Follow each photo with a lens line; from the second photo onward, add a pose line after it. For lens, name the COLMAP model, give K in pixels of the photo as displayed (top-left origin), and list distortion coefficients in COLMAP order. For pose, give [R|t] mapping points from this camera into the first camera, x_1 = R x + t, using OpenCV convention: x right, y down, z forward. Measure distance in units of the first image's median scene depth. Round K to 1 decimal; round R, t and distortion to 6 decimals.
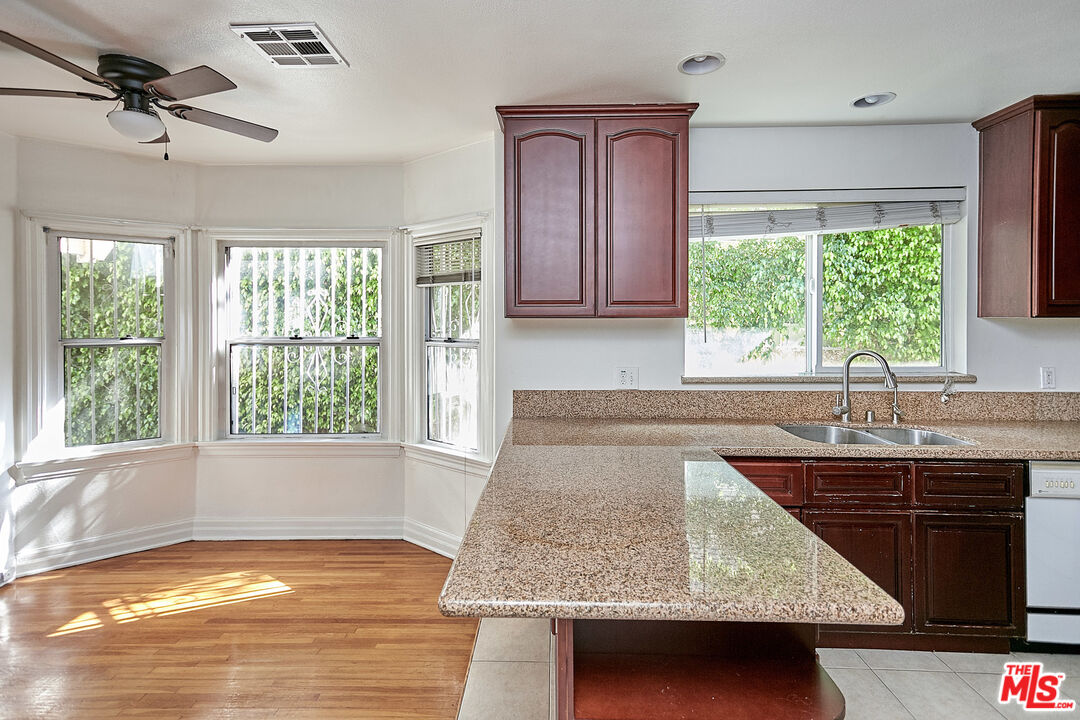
lens RADIAL K [[522.2, 0, 524.4], [0, 522.2, 320.4], [0, 0, 1]] dist [0.037407, -0.000379]
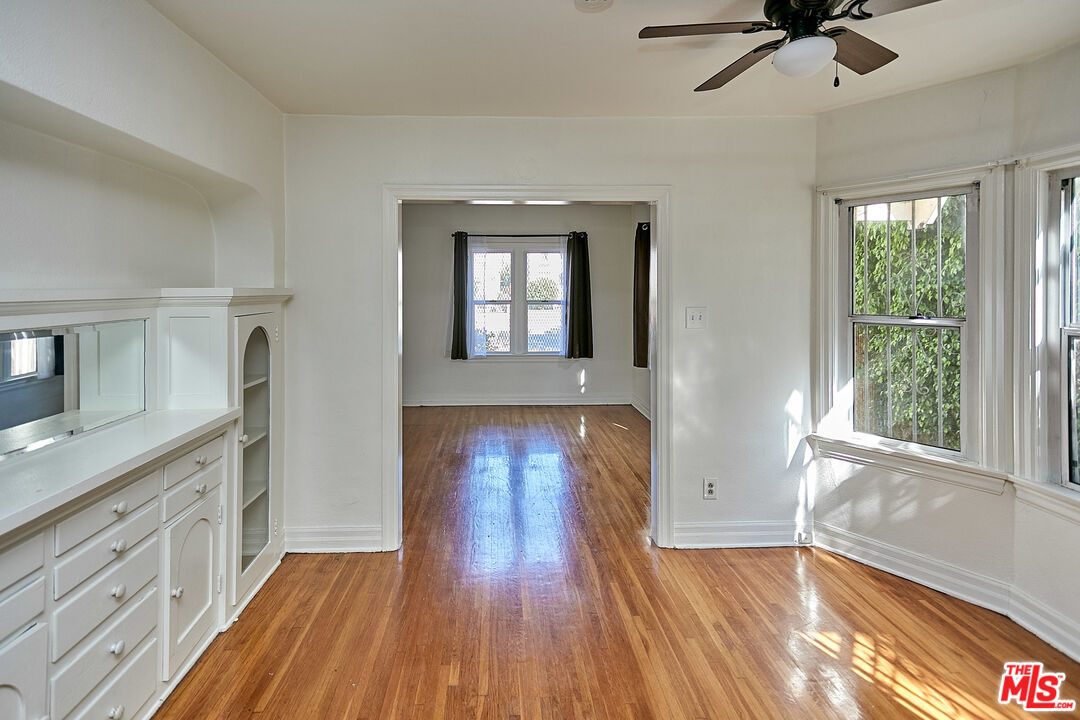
lens RADIAL K [[532.6, 0, 511.1], [0, 532.6, 294.1], [0, 0, 1]] dist [0.028045, 0.000170]
pose [[0.076041, 0.010318, -0.997051, 0.050496], [0.000108, 0.999946, 0.010356, -0.015434], [0.997105, -0.000896, 0.076036, 0.457043]]
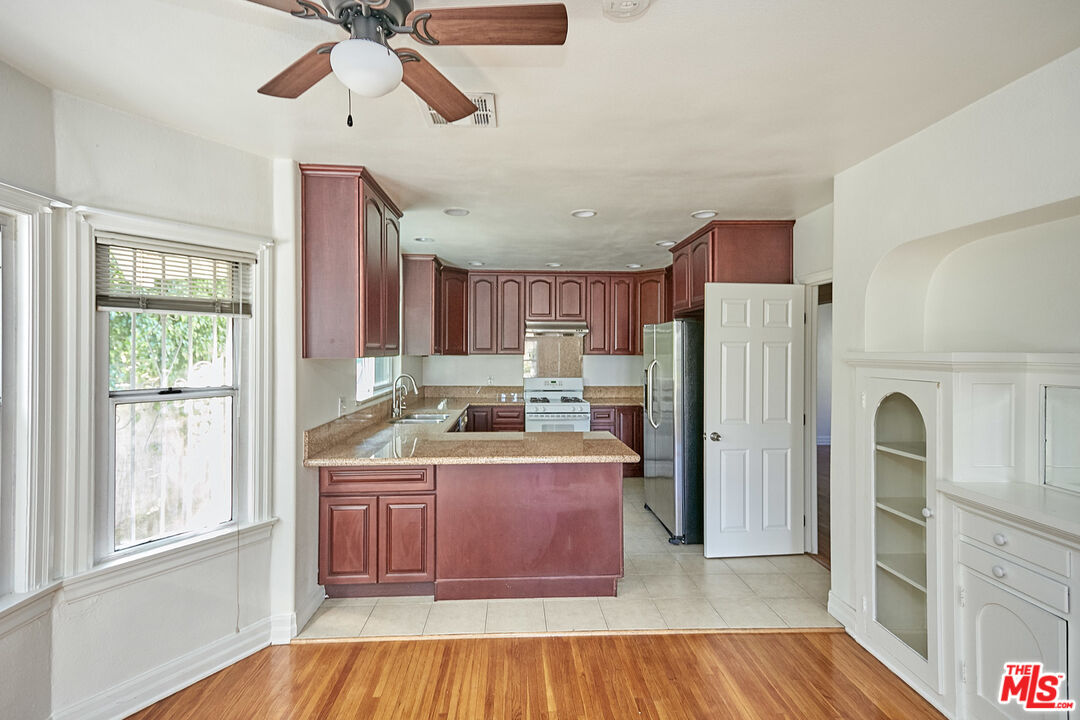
lens RADIAL K [[546.2, 0, 520.8], [0, 546.2, 351.6], [0, 0, 1]] dist [0.000672, 0.000012]
pose [[-0.084320, 0.000185, 0.996439, -1.143504], [0.004334, 0.999991, 0.000182, -0.016270], [-0.996429, 0.004333, -0.084320, 0.720368]]
